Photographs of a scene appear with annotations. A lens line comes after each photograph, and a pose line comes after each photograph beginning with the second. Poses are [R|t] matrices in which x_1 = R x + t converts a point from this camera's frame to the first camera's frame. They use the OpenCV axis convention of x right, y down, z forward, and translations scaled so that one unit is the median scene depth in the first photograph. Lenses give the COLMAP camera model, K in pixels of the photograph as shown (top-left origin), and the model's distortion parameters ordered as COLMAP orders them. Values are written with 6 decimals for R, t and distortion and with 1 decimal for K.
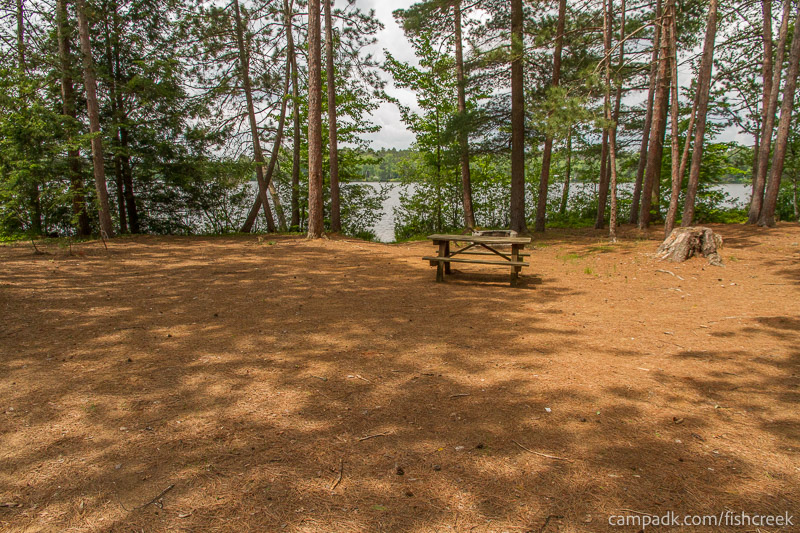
lens RADIAL K [[538.3, 0, 401.5], [0, 538.3, 268.5], [0, 0, 1]] dist [-0.008706, 0.001833]
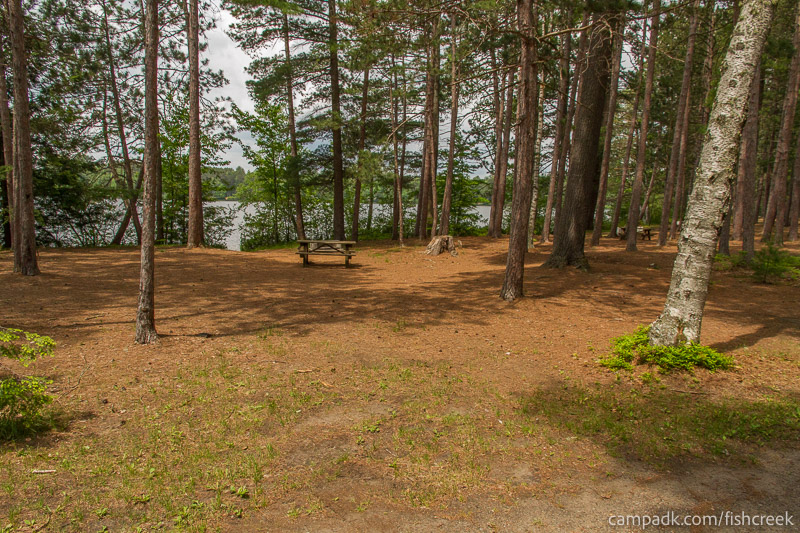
lens RADIAL K [[538.3, 0, 401.5], [0, 538.3, 268.5], [0, 0, 1]] dist [-0.008706, 0.001833]
pose [[0.936209, -0.024944, 0.350559, -0.106243], [0.037317, 0.998895, -0.028583, 0.039550], [-0.349458, 0.039842, 0.936105, -0.311797]]
